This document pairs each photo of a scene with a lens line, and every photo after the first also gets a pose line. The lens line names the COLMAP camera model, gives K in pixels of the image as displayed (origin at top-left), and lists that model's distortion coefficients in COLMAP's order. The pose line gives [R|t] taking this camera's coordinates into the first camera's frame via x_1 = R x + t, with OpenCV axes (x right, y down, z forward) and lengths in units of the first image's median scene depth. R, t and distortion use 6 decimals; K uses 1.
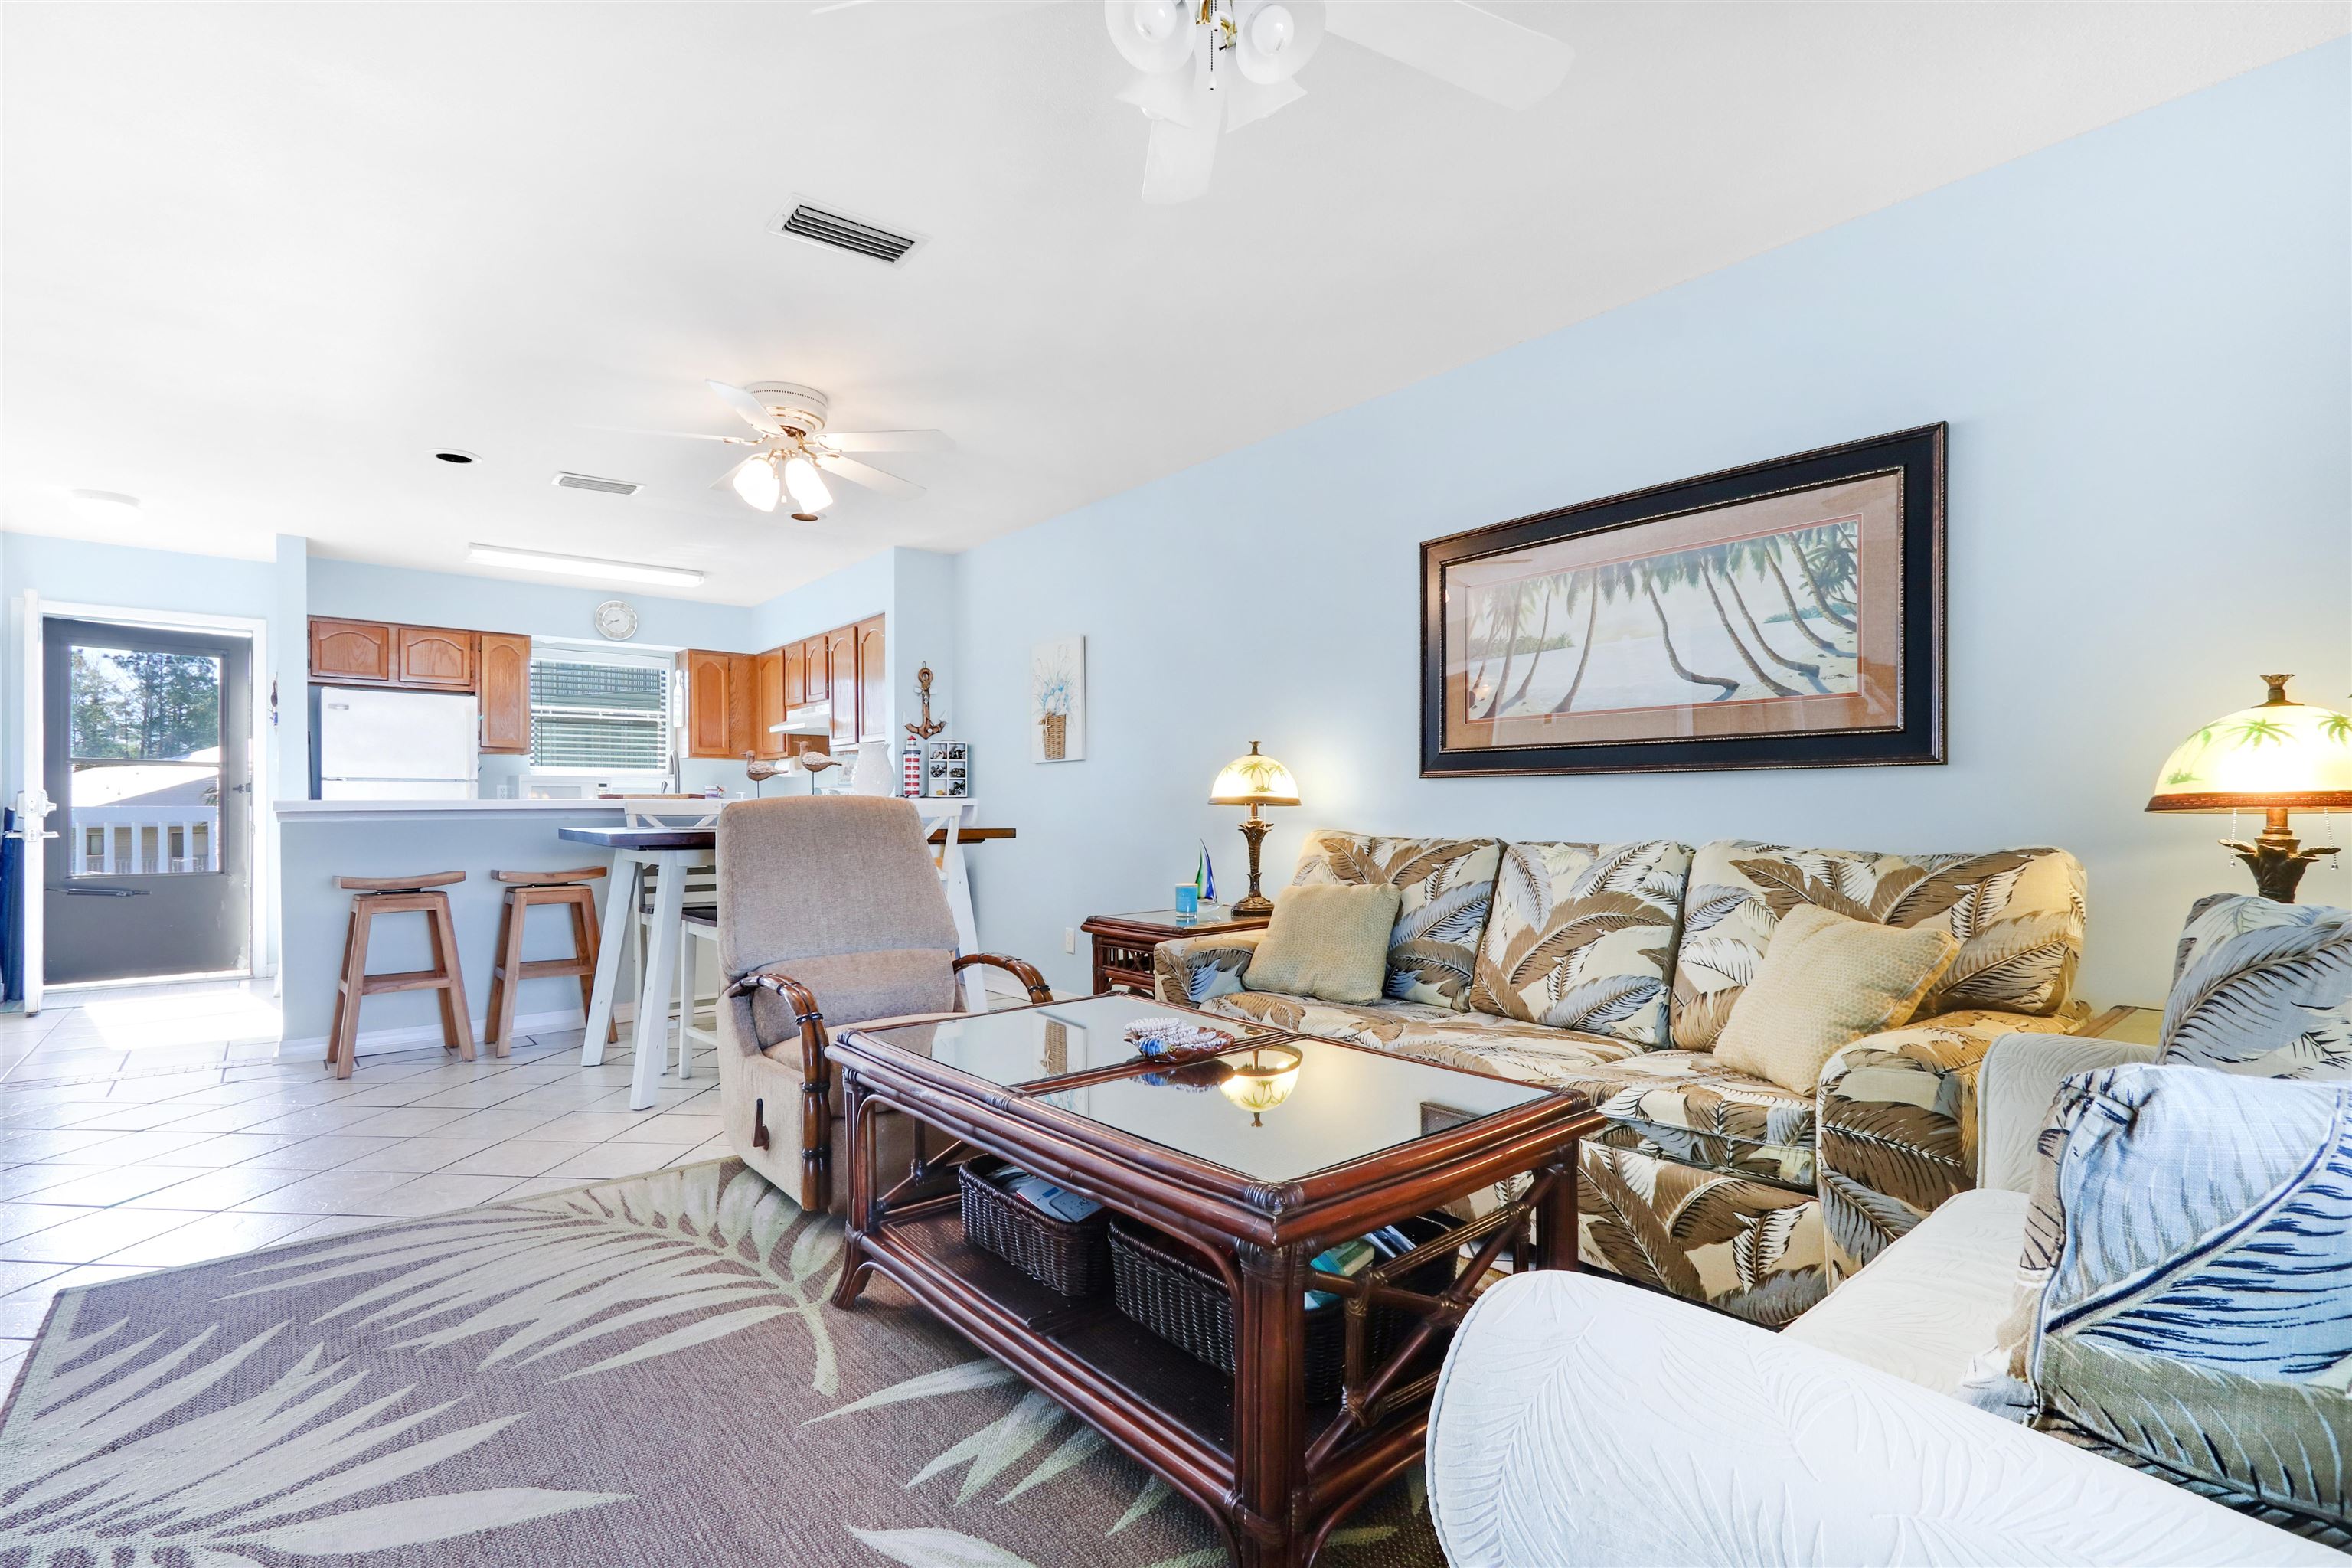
lens RADIAL K [[1093.6, 0, 1175.4], [0, 1093.6, 812.0], [0, 0, 1]] dist [-0.004758, 0.006839]
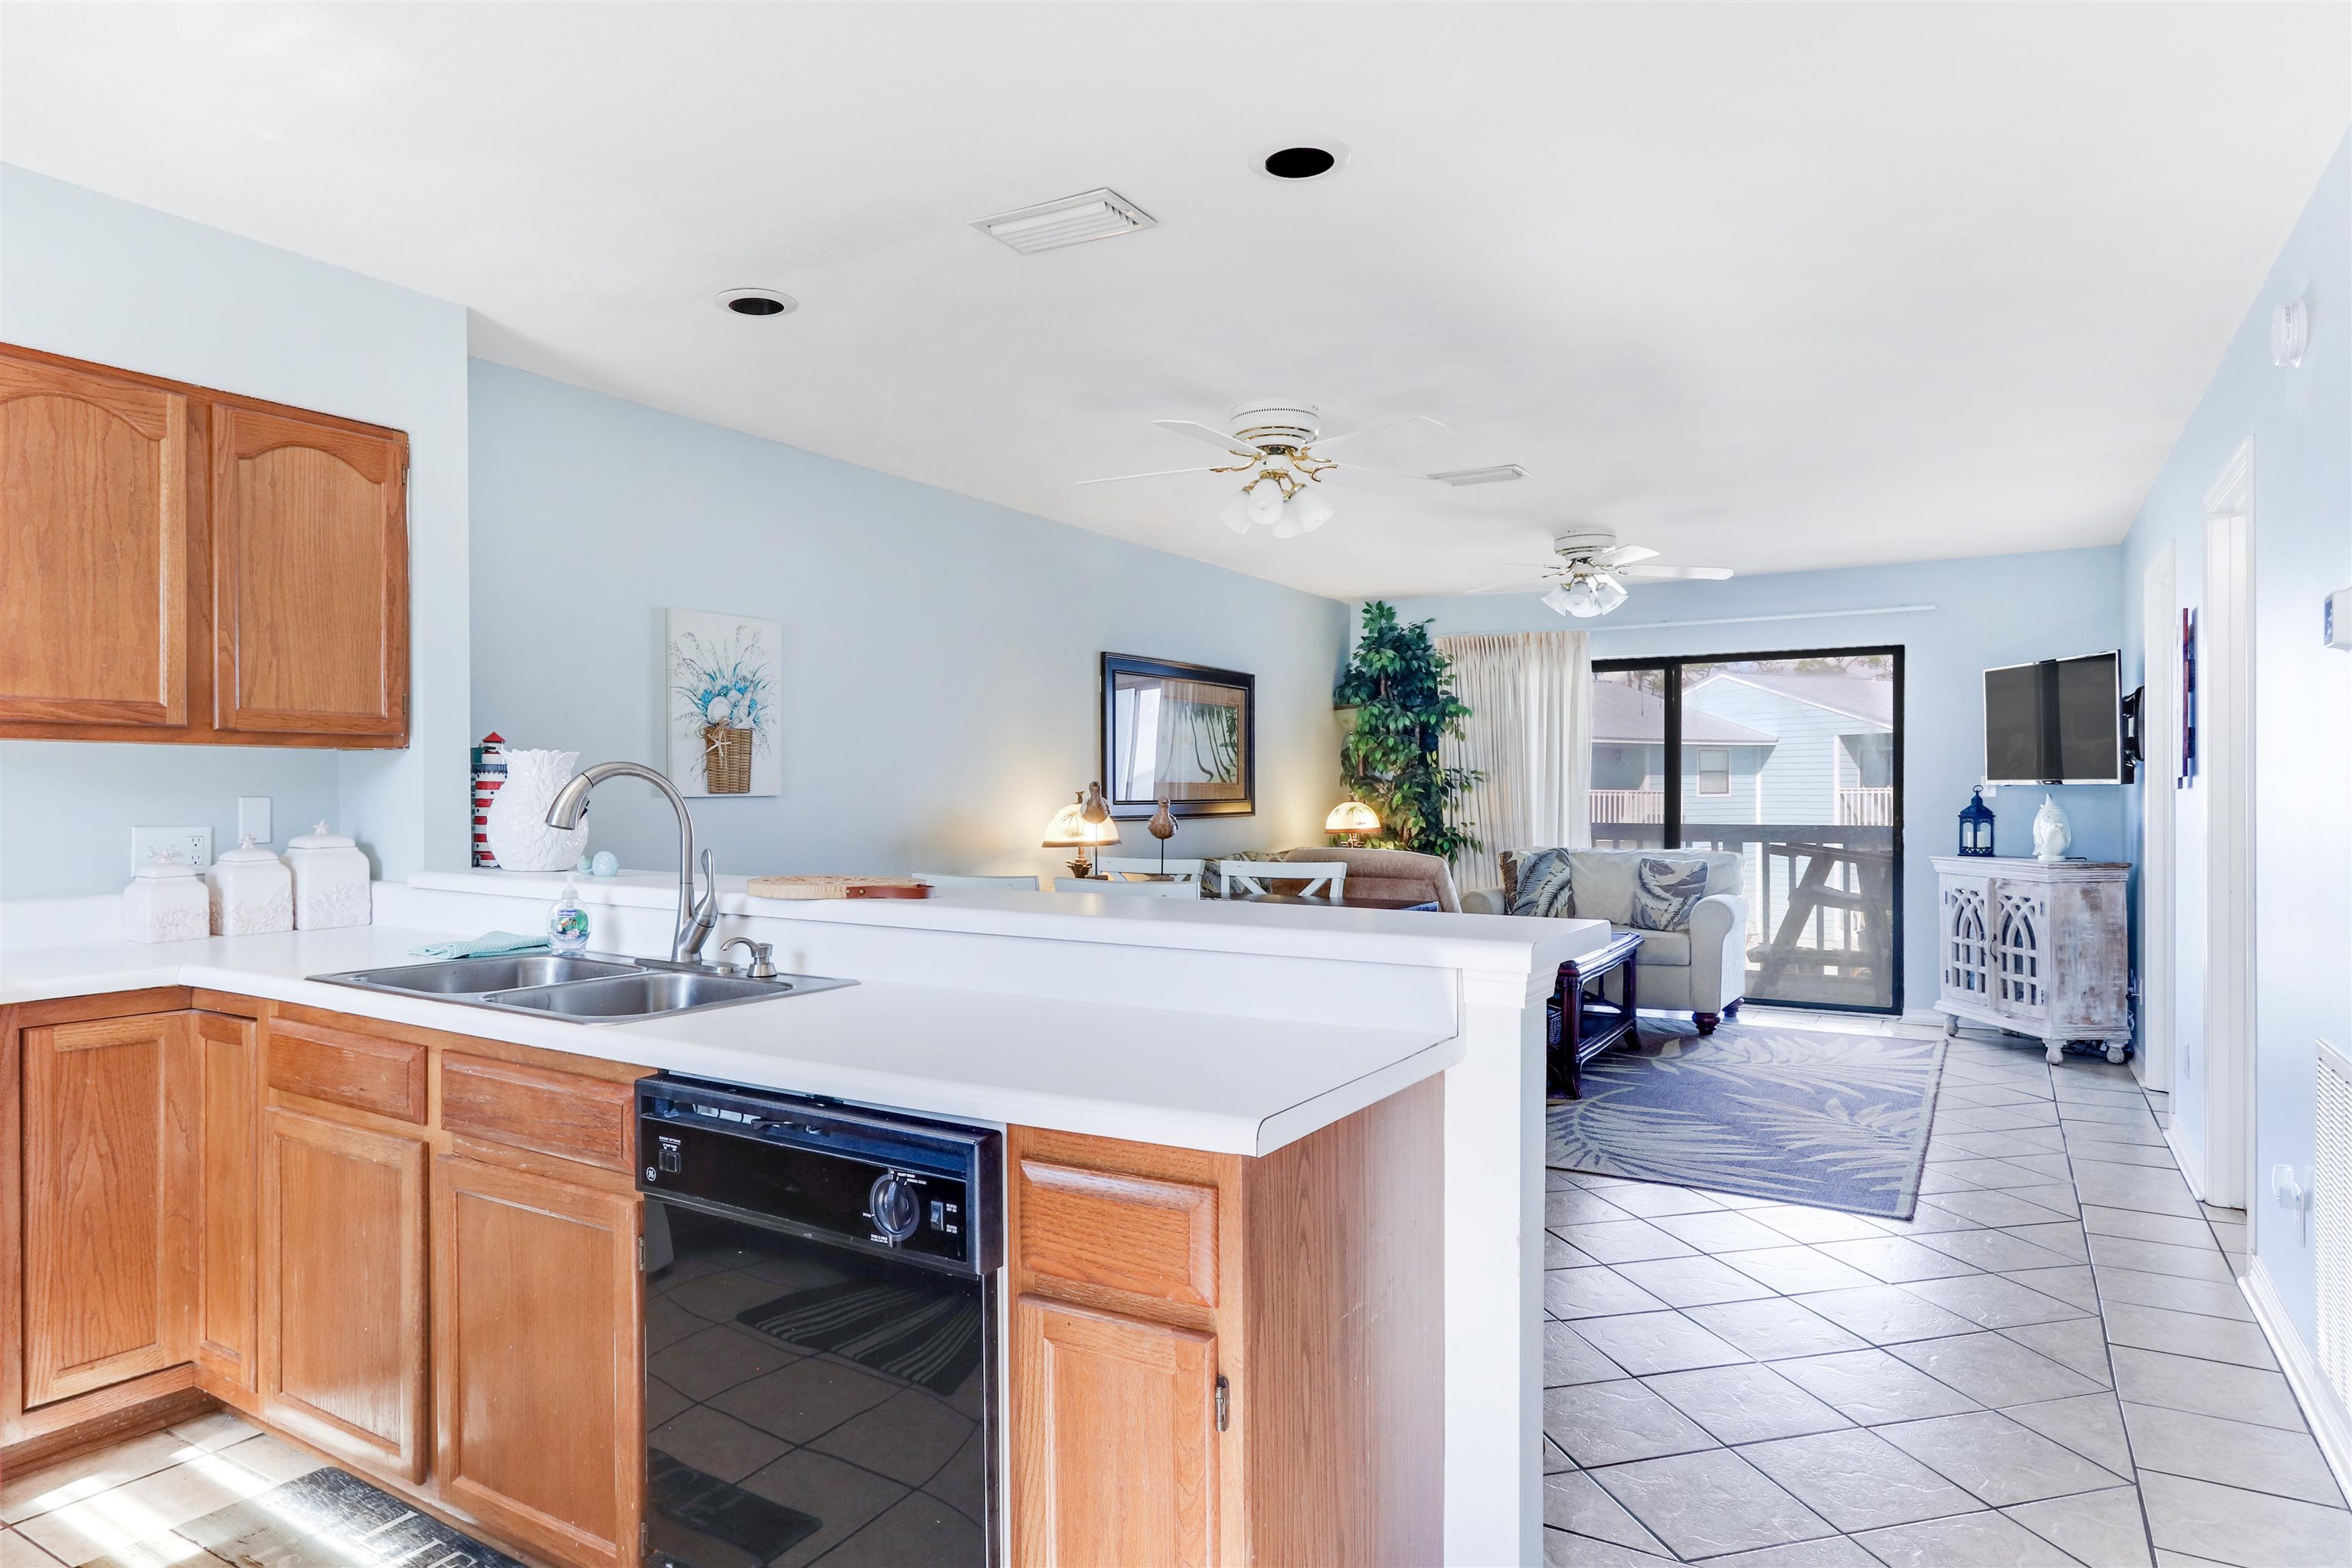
lens RADIAL K [[1361.1, 0, 1144.7], [0, 1361.1, 793.2], [0, 0, 1]] dist [0.002729, 0.001222]
pose [[-0.316957, 0.000889, 0.948439, -1.741691], [0.009290, 0.999954, 0.002167, -0.084743], [-0.948394, 0.009498, -0.316951, 1.827462]]
